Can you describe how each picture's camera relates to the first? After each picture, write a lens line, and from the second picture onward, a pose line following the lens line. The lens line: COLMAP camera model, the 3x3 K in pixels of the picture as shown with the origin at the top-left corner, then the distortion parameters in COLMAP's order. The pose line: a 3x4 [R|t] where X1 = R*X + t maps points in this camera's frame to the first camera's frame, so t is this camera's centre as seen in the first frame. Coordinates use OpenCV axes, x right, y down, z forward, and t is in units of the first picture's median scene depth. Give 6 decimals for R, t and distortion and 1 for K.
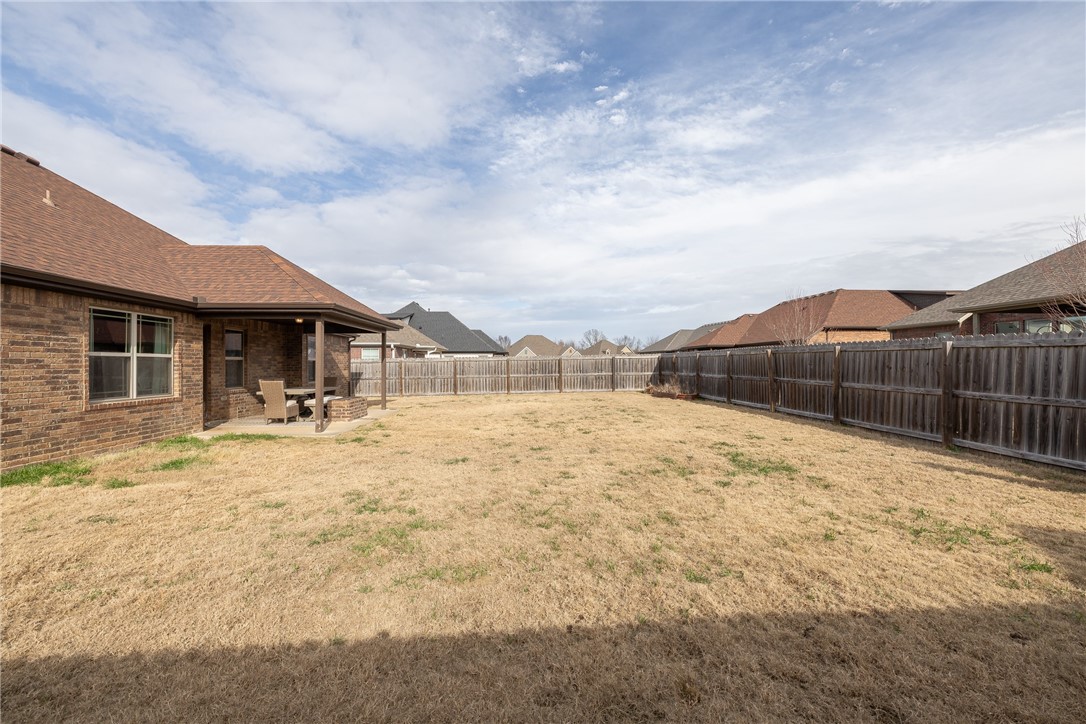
lens RADIAL K [[457.0, 0, 536.0], [0, 457.0, 357.0], [0, 0, 1]] dist [0.001994, -0.000037]
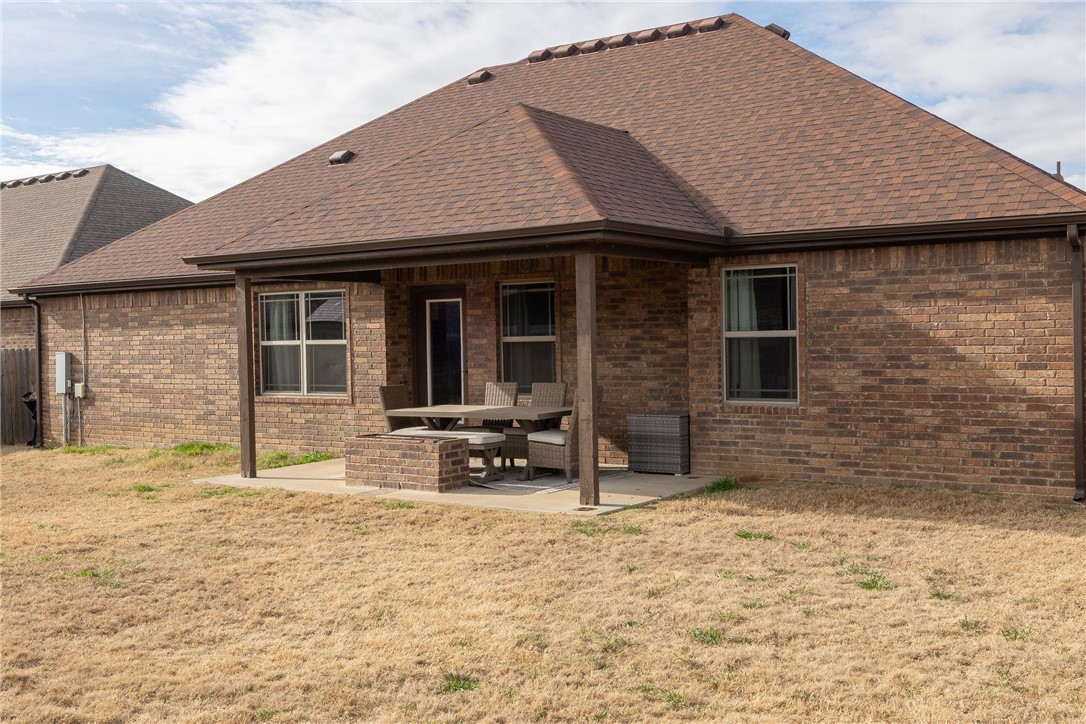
lens RADIAL K [[1129.5, 0, 513.1], [0, 1129.5, 372.2], [0, 0, 1]] dist [-0.009244, 0.000000]
pose [[-0.612211, 0.040640, -0.789649, 0.405217], [0.035206, 0.999089, 0.024124, 0.010299], [0.789910, -0.013032, -0.613084, 2.020311]]
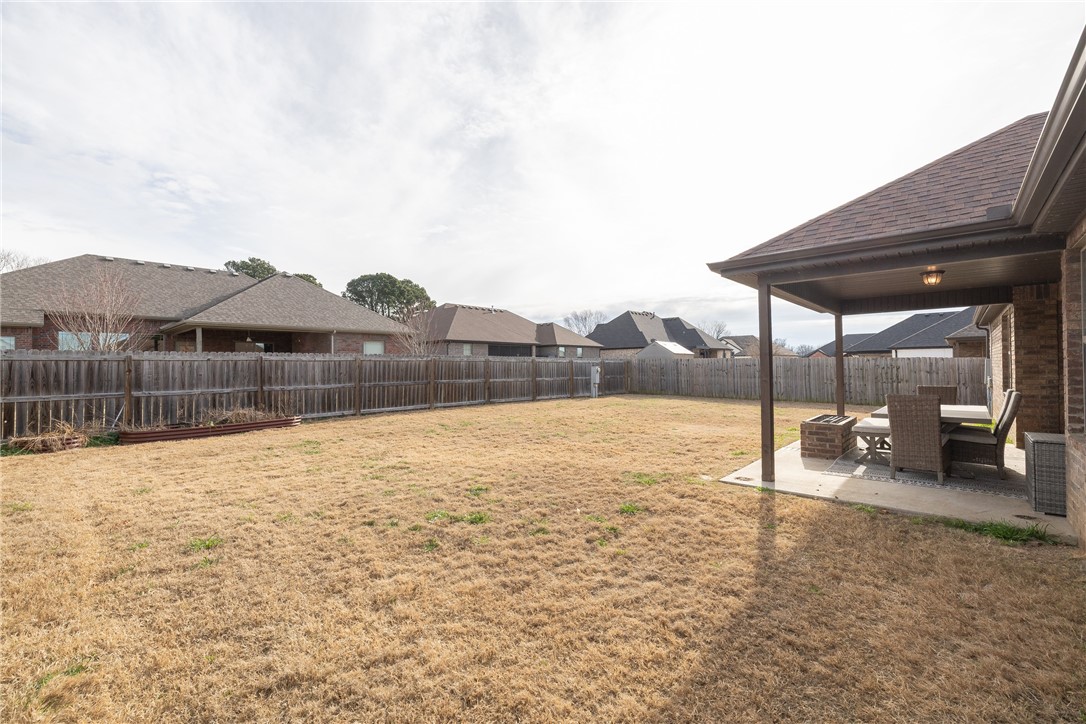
lens RADIAL K [[457.0, 0, 544.5], [0, 457.0, 370.2], [0, 0, 1]] dist [0.001994, -0.000037]
pose [[-0.712320, 0.006752, 0.701822, -0.672479], [0.003385, 0.999975, -0.006185, 0.031190], [-0.701846, -0.002030, -0.712325, 2.015395]]
